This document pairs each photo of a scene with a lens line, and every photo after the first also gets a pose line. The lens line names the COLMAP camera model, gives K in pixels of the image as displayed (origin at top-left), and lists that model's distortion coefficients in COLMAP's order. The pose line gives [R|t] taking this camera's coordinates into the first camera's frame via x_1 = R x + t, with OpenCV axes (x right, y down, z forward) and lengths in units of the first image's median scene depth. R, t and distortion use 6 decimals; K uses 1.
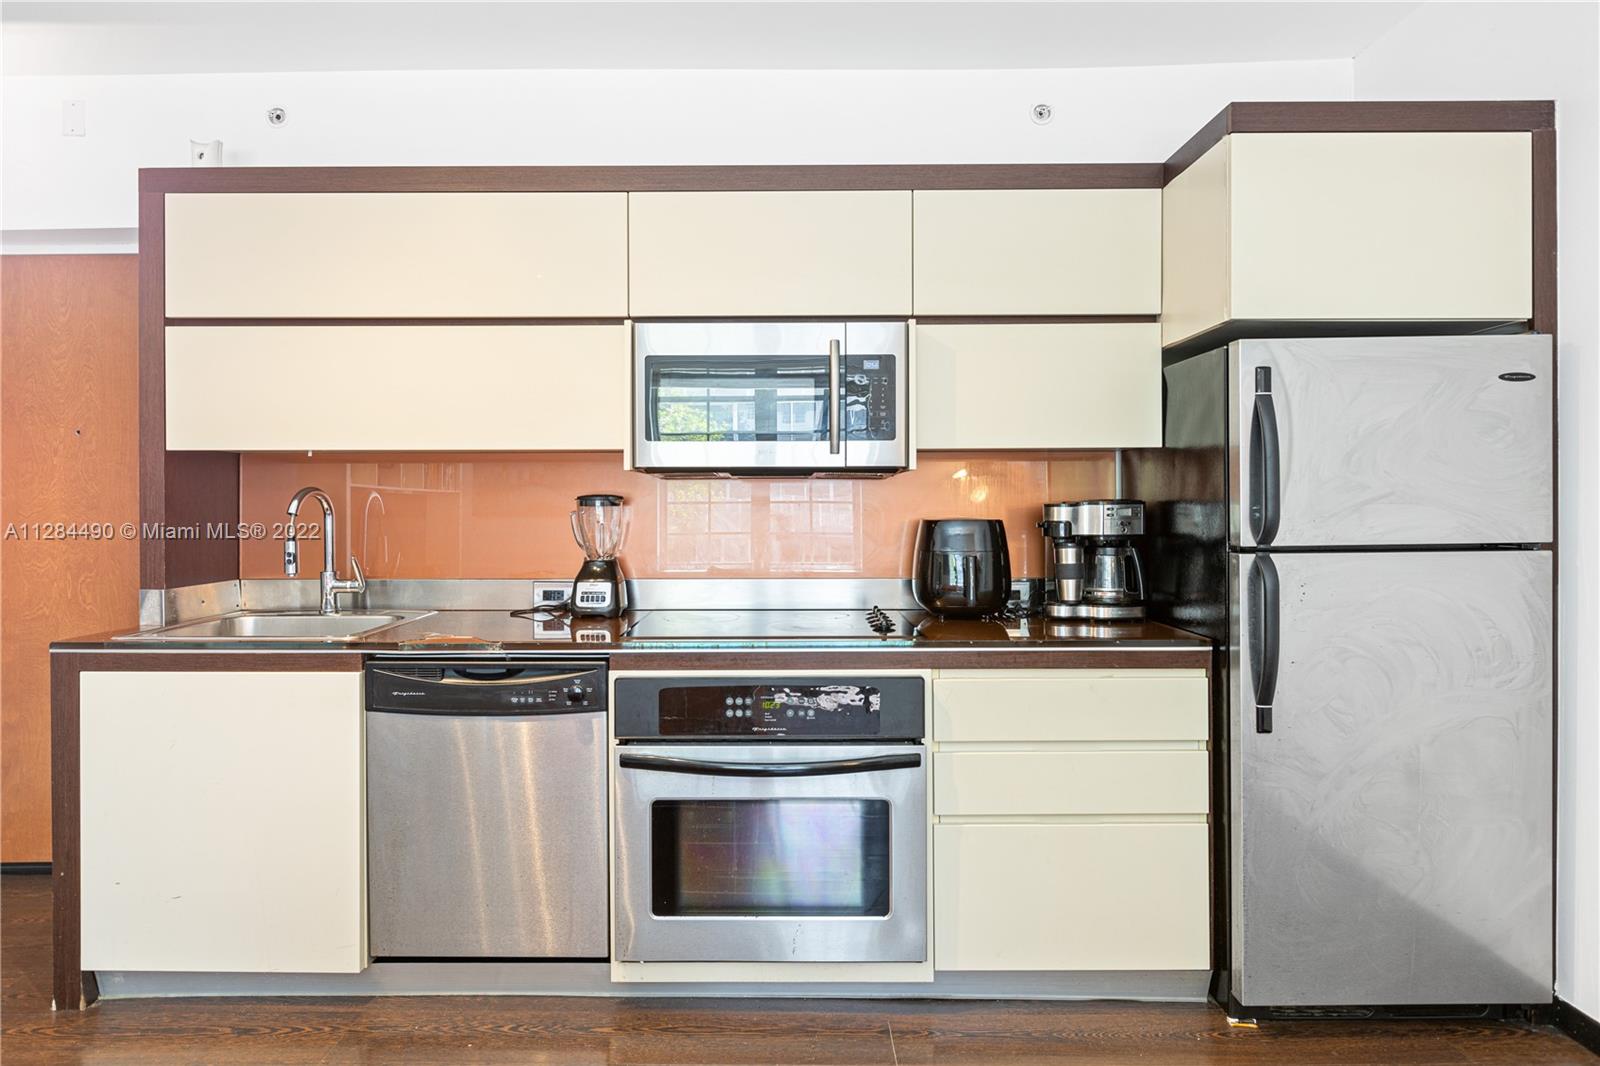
lens RADIAL K [[875.7, 0, 789.9], [0, 875.7, 502.9], [0, 0, 1]] dist [0.000173, -0.000682]
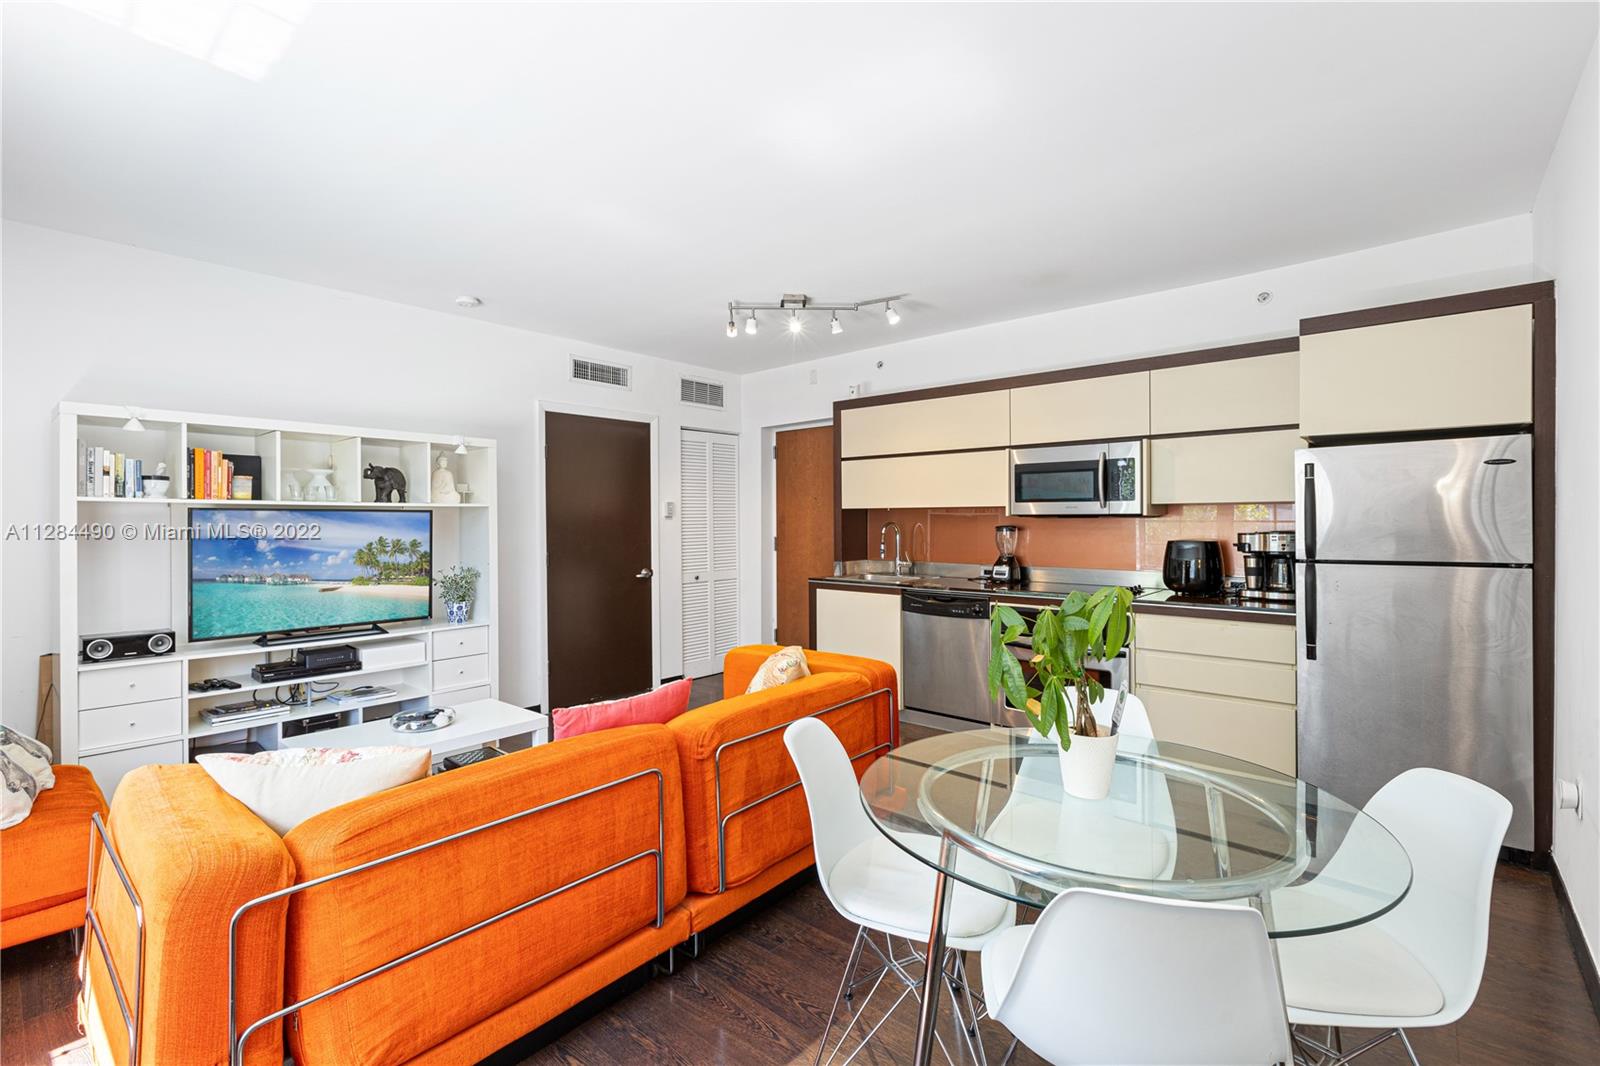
lens RADIAL K [[715.3, 0, 804.6], [0, 715.3, 522.8], [0, 0, 1]] dist [0.000916, 0.000160]
pose [[0.769146, 0.003272, -0.639065, 0.562820], [0.005562, 0.999915, 0.011814, -0.043163], [0.639049, -0.012641, 0.769062, -0.708120]]
